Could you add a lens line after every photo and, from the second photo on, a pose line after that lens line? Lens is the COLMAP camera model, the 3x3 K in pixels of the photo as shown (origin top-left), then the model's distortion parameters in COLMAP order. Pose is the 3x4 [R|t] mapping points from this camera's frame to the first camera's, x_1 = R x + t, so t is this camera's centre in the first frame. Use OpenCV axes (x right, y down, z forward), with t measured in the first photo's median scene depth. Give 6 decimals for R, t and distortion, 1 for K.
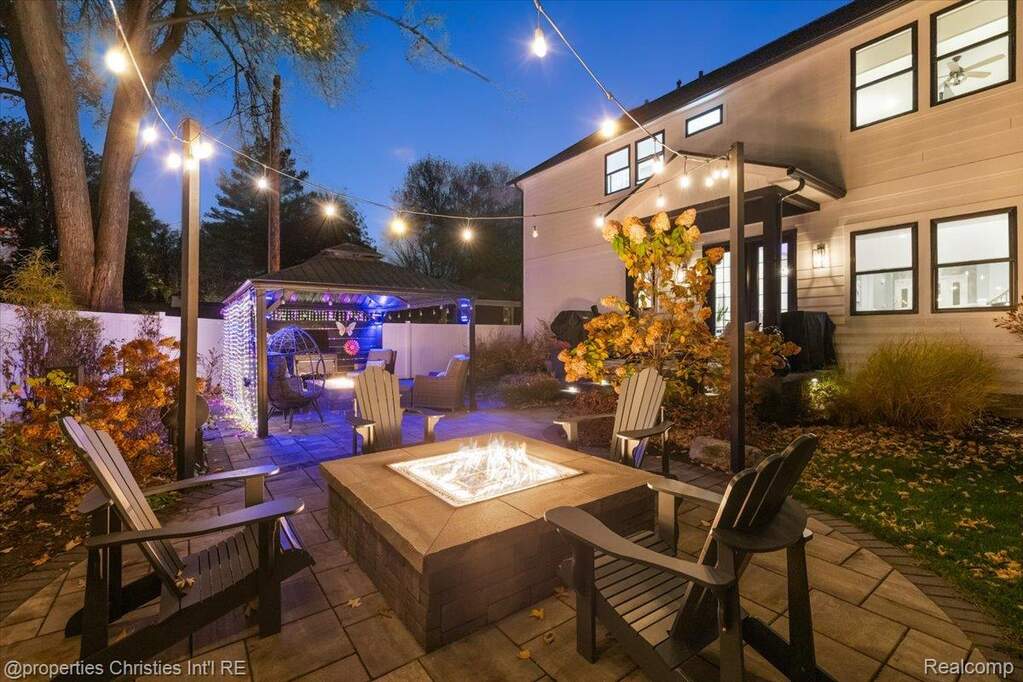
lens RADIAL K [[453.2, 0, 512.5], [0, 453.2, 335.6], [0, 0, 1]] dist [-0.002918, 0.000288]
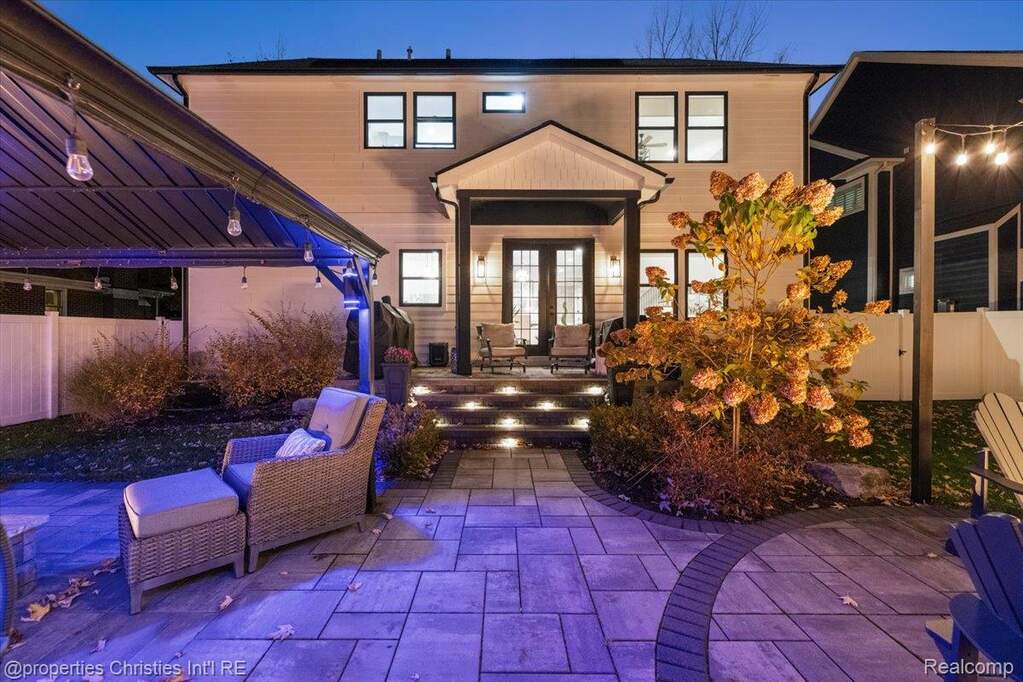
lens RADIAL K [[453.2, 0, 510.5], [0, 453.2, 338.0], [0, 0, 1]] dist [-0.002918, 0.000288]
pose [[0.586611, -0.007173, 0.809837, -0.296860], [0.002414, 0.999972, 0.007108, -0.006932], [-0.809865, -0.002215, 0.586612, 0.438692]]
